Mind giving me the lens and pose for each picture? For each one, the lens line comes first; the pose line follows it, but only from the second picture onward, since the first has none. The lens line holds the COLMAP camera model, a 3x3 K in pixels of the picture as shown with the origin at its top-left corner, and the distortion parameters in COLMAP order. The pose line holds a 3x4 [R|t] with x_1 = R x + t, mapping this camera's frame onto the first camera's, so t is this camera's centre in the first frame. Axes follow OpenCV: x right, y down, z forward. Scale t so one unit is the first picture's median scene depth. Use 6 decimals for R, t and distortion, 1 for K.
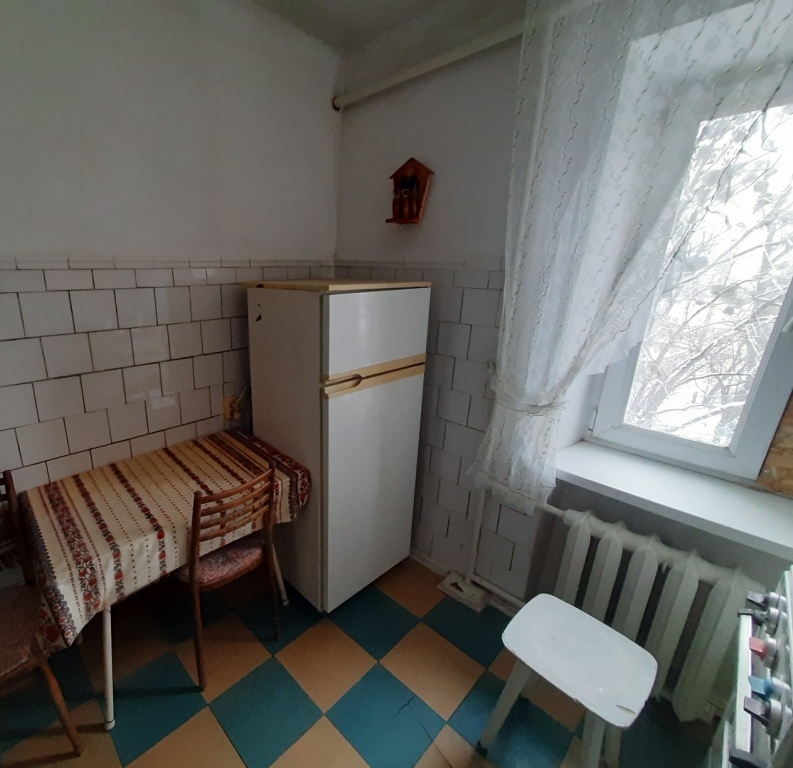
lens RADIAL K [[442.4, 0, 395.1], [0, 442.4, 398.7], [0, 0, 1]] dist [0.000927, 0.000234]
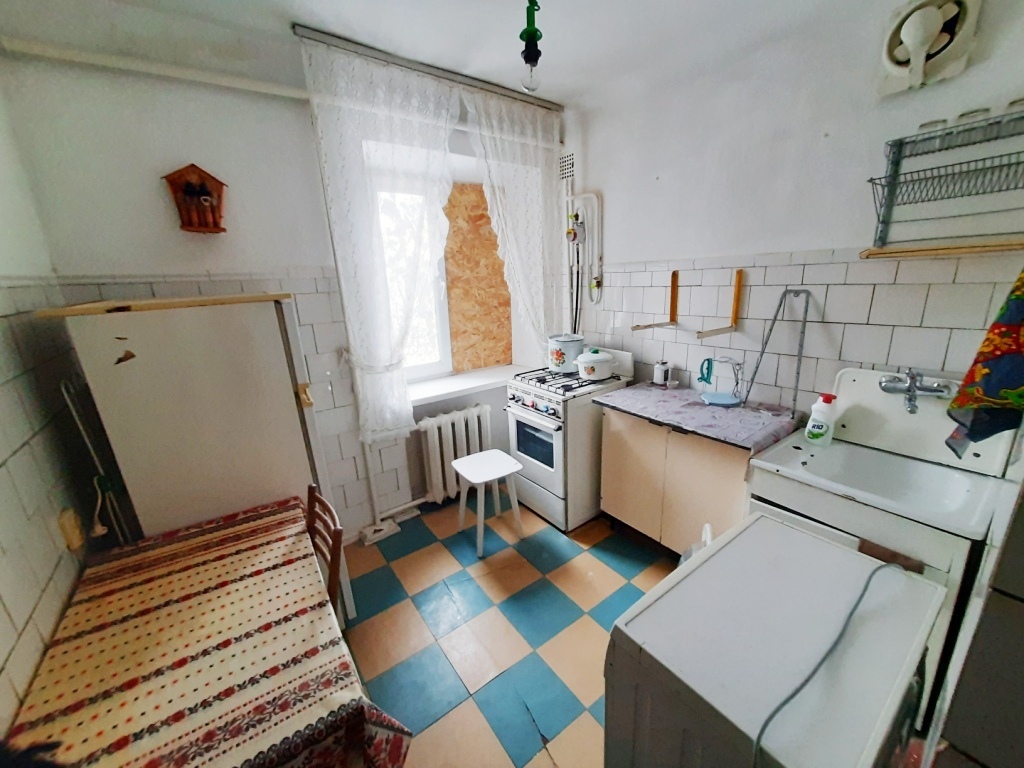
lens RADIAL K [[401.4, 0, 519.2], [0, 401.4, 384.9], [0, 0, 1]] dist [0.001172, 0.000281]
pose [[0.088067, -0.282853, 0.955112, -0.864606], [0.328472, 0.913453, 0.240228, -0.096145], [-0.940399, 0.292572, 0.173354, 0.347338]]
